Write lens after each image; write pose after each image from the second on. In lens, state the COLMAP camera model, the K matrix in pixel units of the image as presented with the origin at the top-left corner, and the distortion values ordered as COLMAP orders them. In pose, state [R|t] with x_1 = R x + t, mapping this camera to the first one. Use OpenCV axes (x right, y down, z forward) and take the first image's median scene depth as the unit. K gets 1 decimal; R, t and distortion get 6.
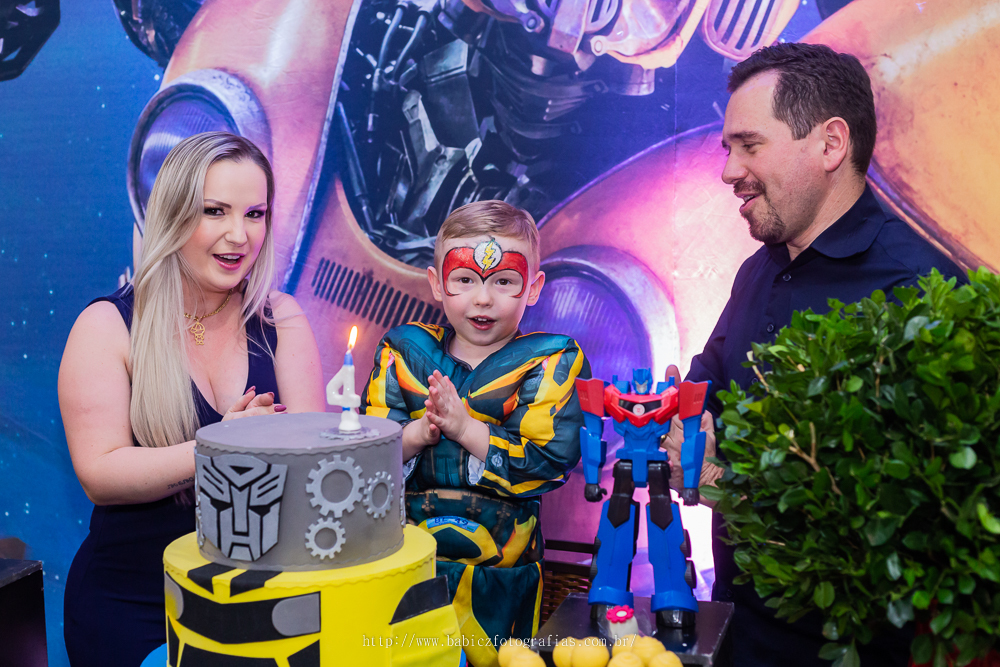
lens RADIAL K [[1510.3, 0, 495.9], [0, 1510.3, 332.8], [0, 0, 1]] dist [-0.006028, 0.021231]
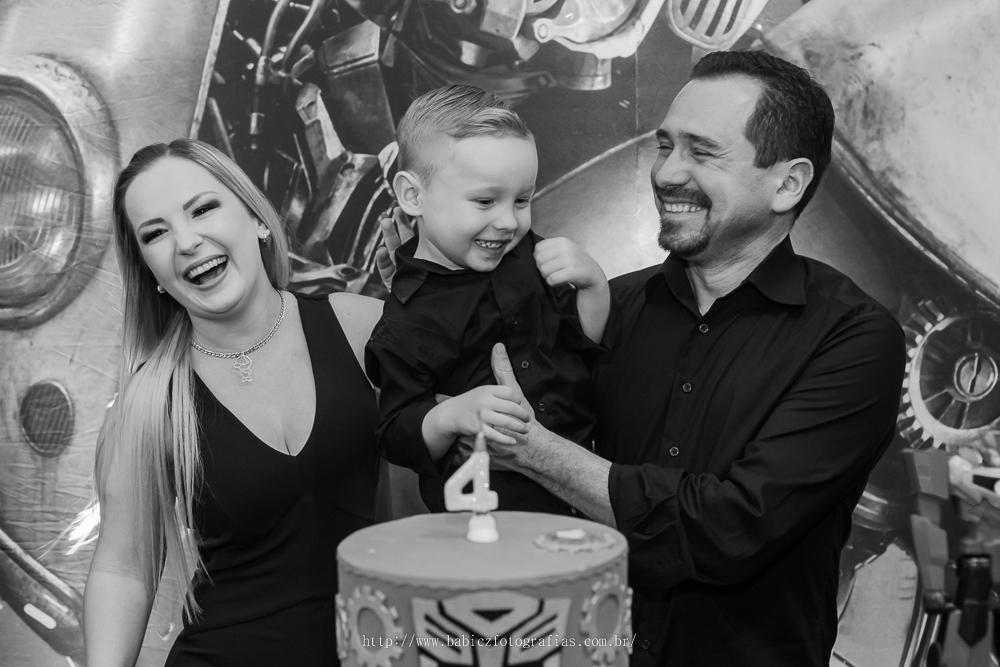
lens RADIAL K [[1573.5, 0, 479.0], [0, 1573.5, 312.0], [0, 0, 1]] dist [0.001900, -0.010568]
pose [[0.956687, -0.037943, 0.288636, -0.217553], [0.045049, 0.998822, -0.018014, -0.020123], [-0.287613, 0.030236, 0.957269, 0.178047]]
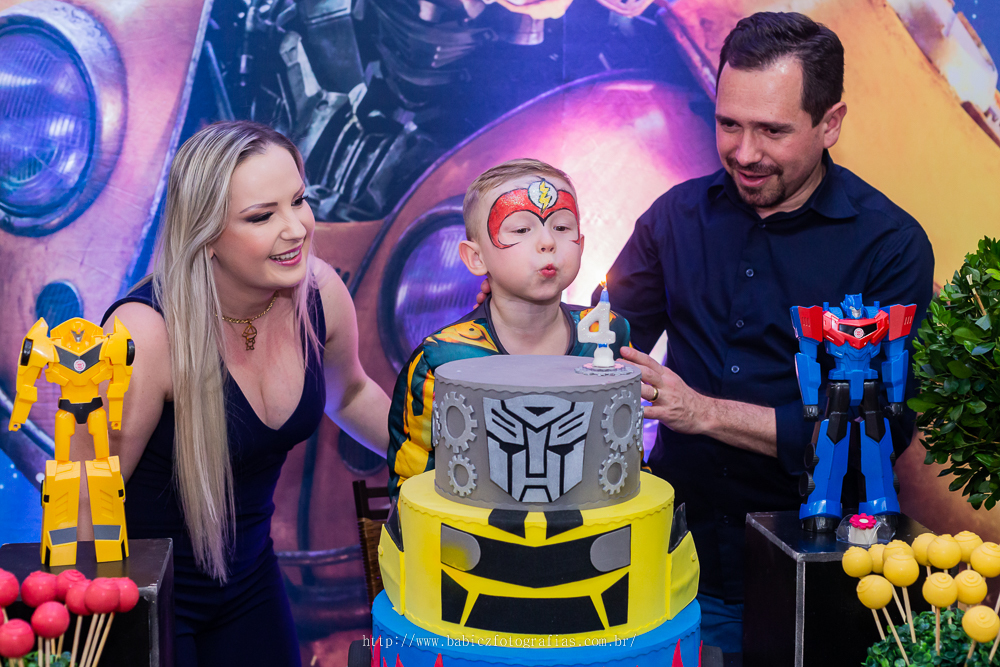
lens RADIAL K [[1575.1, 0, 499.5], [0, 1575.1, 311.0], [0, 0, 1]] dist [-0.009523, 0.046987]
pose [[0.912086, -0.035810, 0.408431, -0.350560], [0.033748, 0.999355, 0.012256, 0.007441], [-0.408607, 0.002605, 0.912707, 0.043665]]
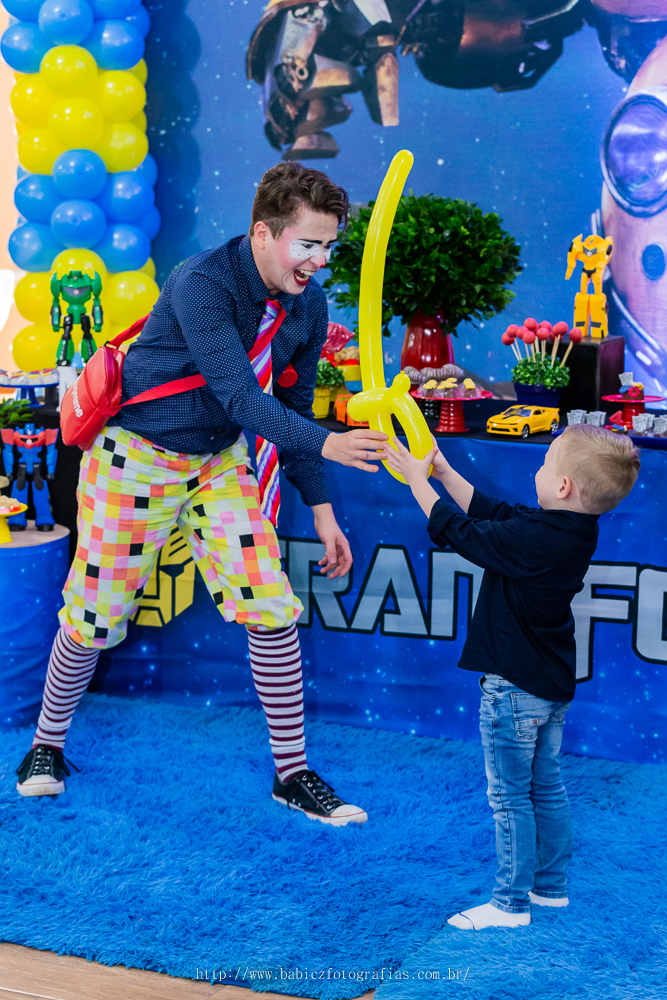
lens RADIAL K [[2075.0, 0, 333.5], [0, 2075.0, 500.0], [0, 0, 1]] dist [-0.036419, 0.010013]
pose [[0.983545, 0.044075, -0.175202, -0.131582], [-0.033903, 0.997584, 0.060637, 0.150994], [0.177452, -0.053699, 0.982663, -1.311349]]
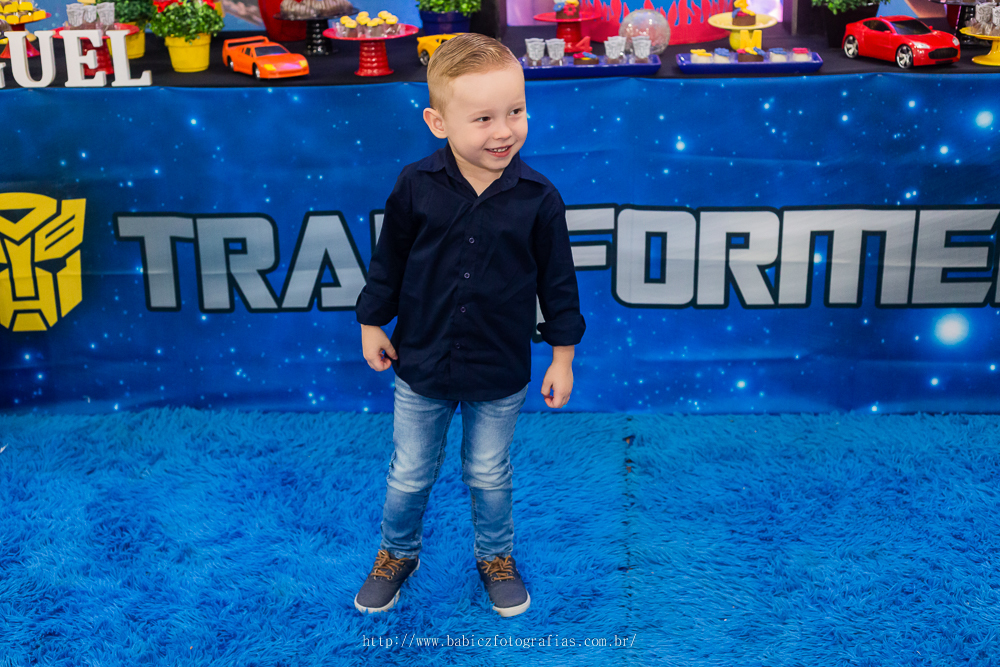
lens RADIAL K [[1432.6, 0, 487.8], [0, 1432.6, 334.0], [0, 0, 1]] dist [0.000851, -0.075331]
pose [[0.979821, -0.085121, 0.180844, -0.488118], [0.038219, 0.967879, 0.248495, 0.119914], [-0.196188, -0.236569, 0.951602, -0.607110]]
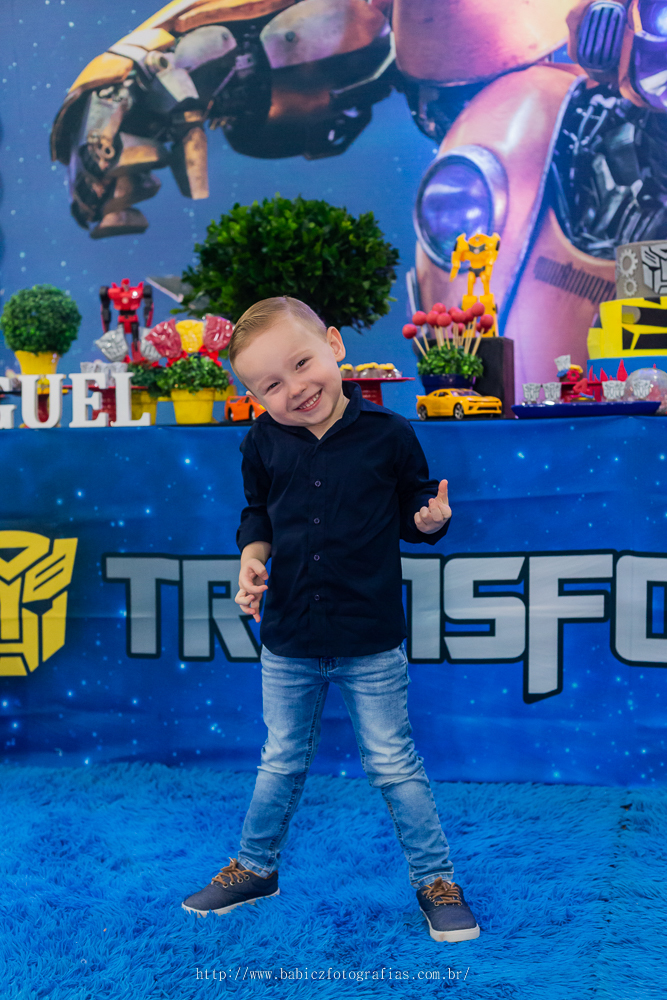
lens RADIAL K [[1432.6, 0, 329.8], [0, 1432.6, 516.8], [0, 0, 1]] dist [0.000851, -0.075331]
pose [[0.999141, -0.007695, 0.040716, -0.431984], [0.009606, 0.998851, -0.046948, 0.324169], [-0.040308, 0.047299, 0.998067, -0.584073]]
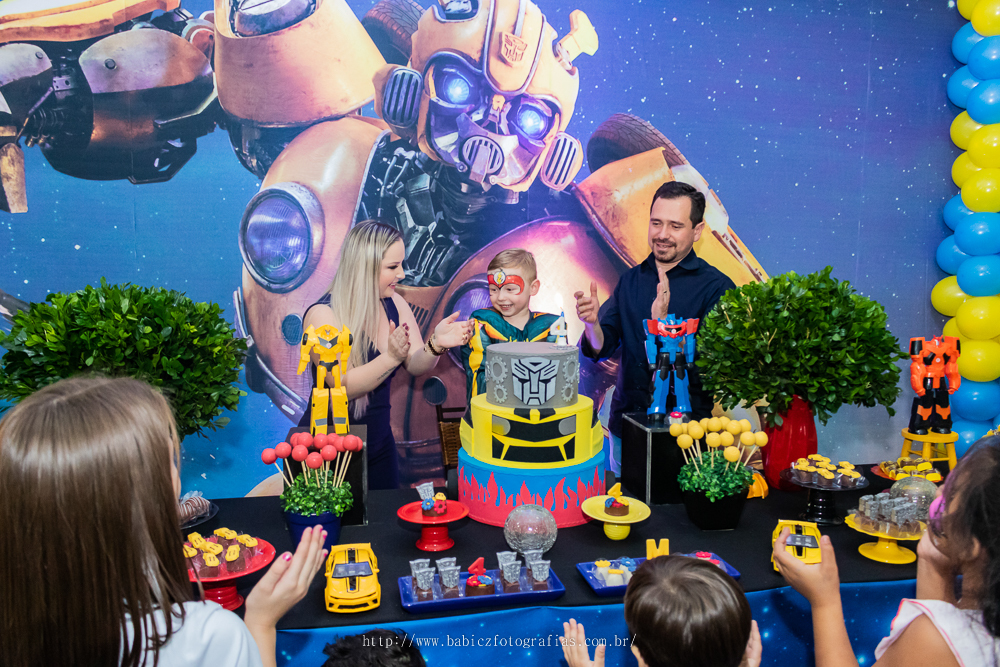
lens RADIAL K [[793.4, 0, 489.1], [0, 793.4, 340.2], [0, 0, 1]] dist [0.012630, 0.008268]
pose [[0.900928, -0.037606, 0.432336, -0.423030], [0.035578, 0.999285, 0.012782, 0.022224], [-0.432508, 0.003866, 0.901622, -0.013246]]
